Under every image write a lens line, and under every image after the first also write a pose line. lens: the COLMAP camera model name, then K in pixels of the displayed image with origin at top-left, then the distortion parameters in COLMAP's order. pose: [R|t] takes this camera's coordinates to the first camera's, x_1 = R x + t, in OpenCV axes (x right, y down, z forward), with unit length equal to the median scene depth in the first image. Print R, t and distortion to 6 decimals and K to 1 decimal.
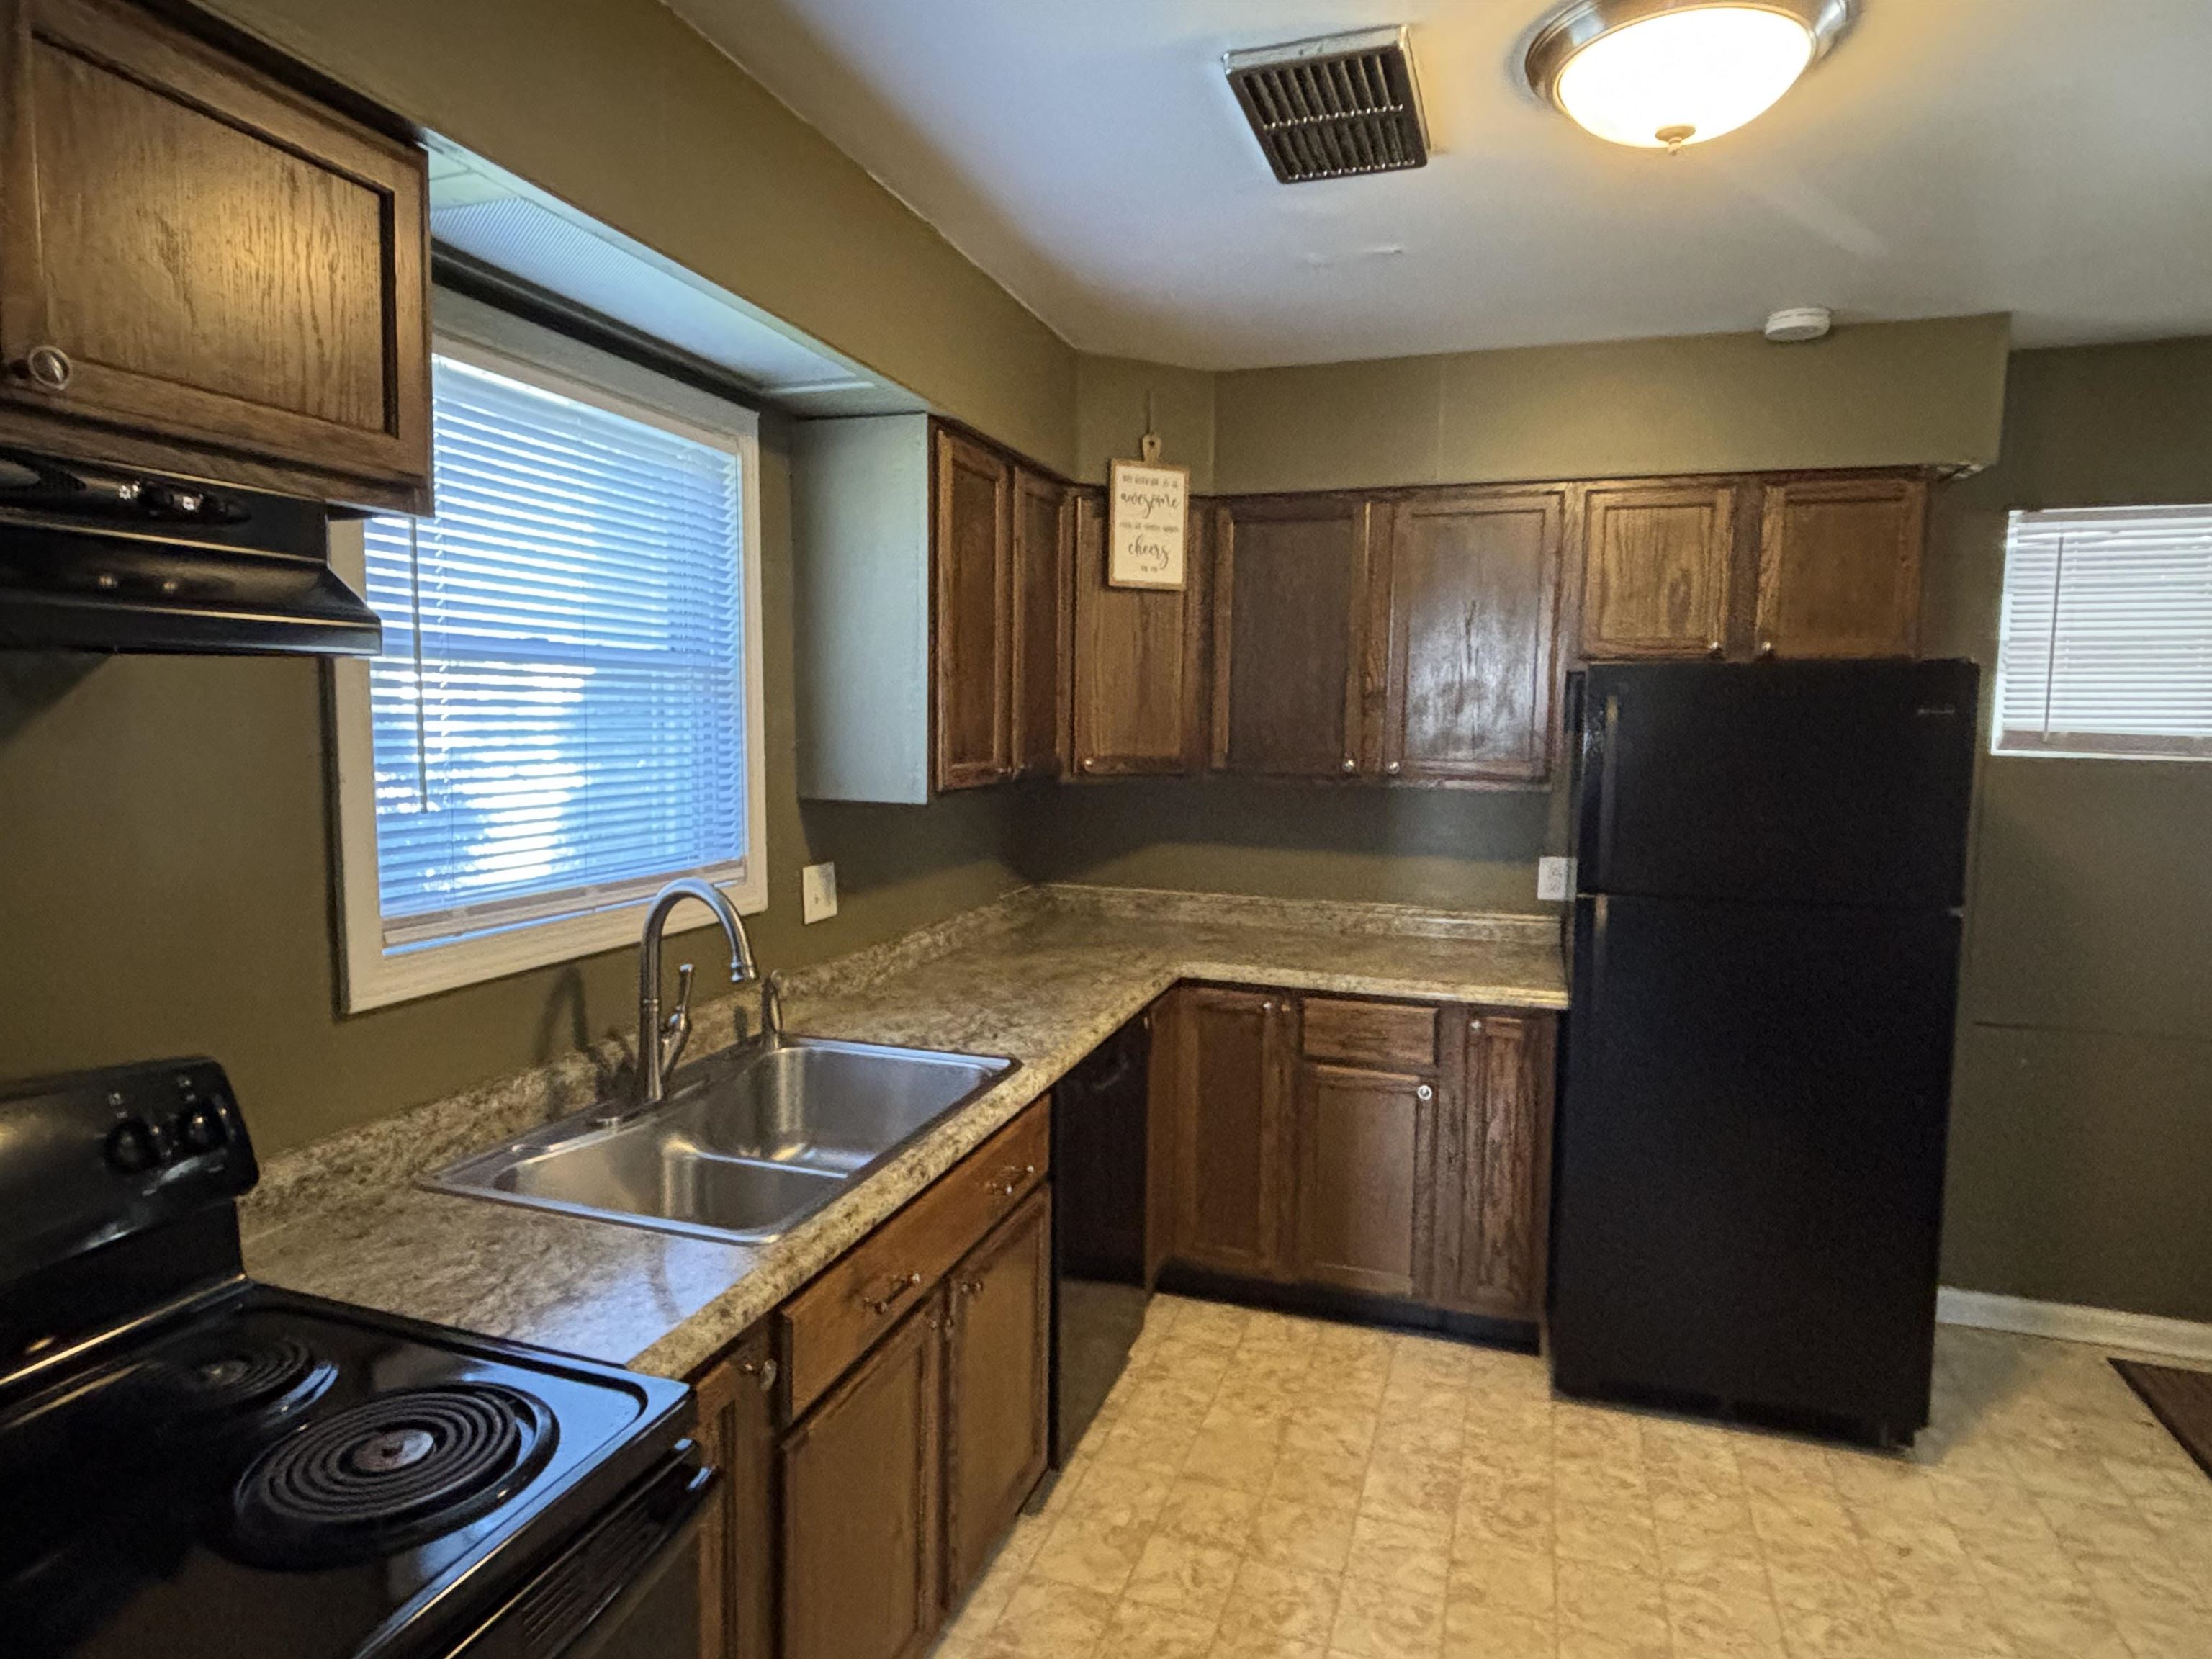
lens RADIAL K [[1245.6, 0, 1097.6], [0, 1245.6, 824.8], [0, 0, 1]] dist [-0.006616, -0.000655]
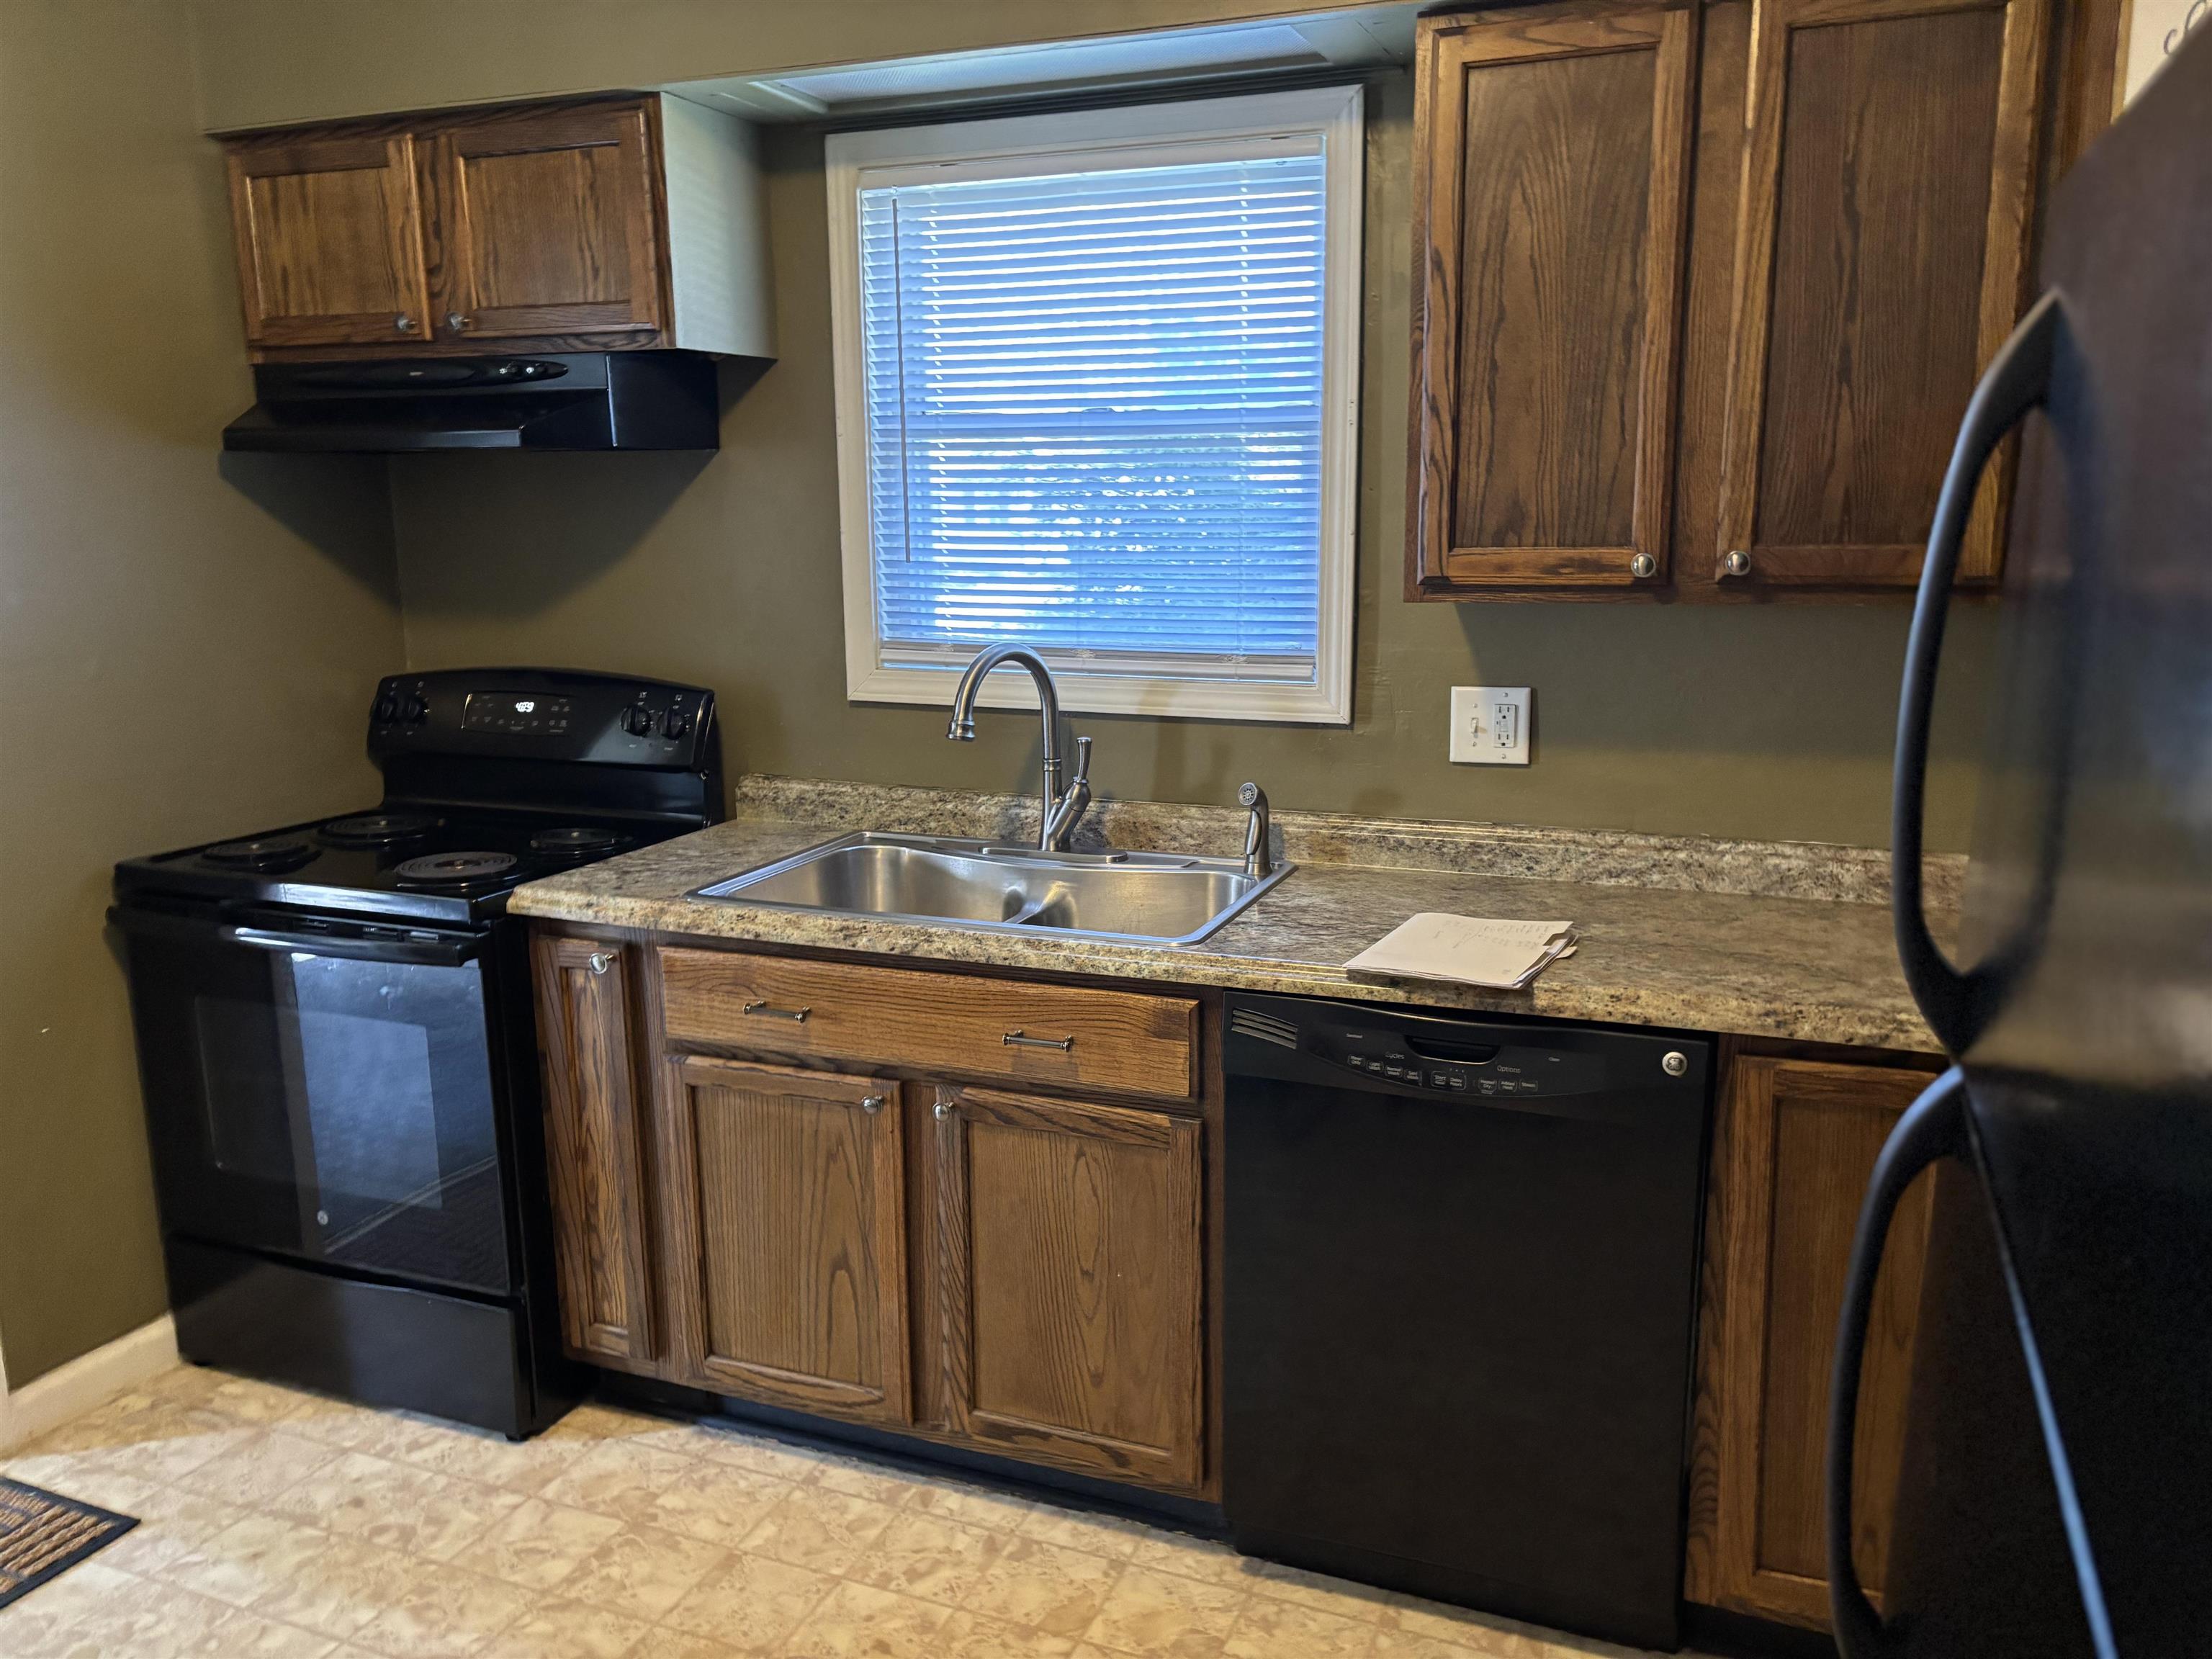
lens RADIAL K [[1693.7, 0, 1104.2], [0, 1693.7, 832.4], [0, 0, 1]] dist [0.053849, 0.001994]
pose [[-0.051259, 0.188318, -0.980769, 0.929615], [-0.083046, 0.977855, 0.192099, -0.068060], [0.995227, 0.091295, -0.034485, 0.973369]]
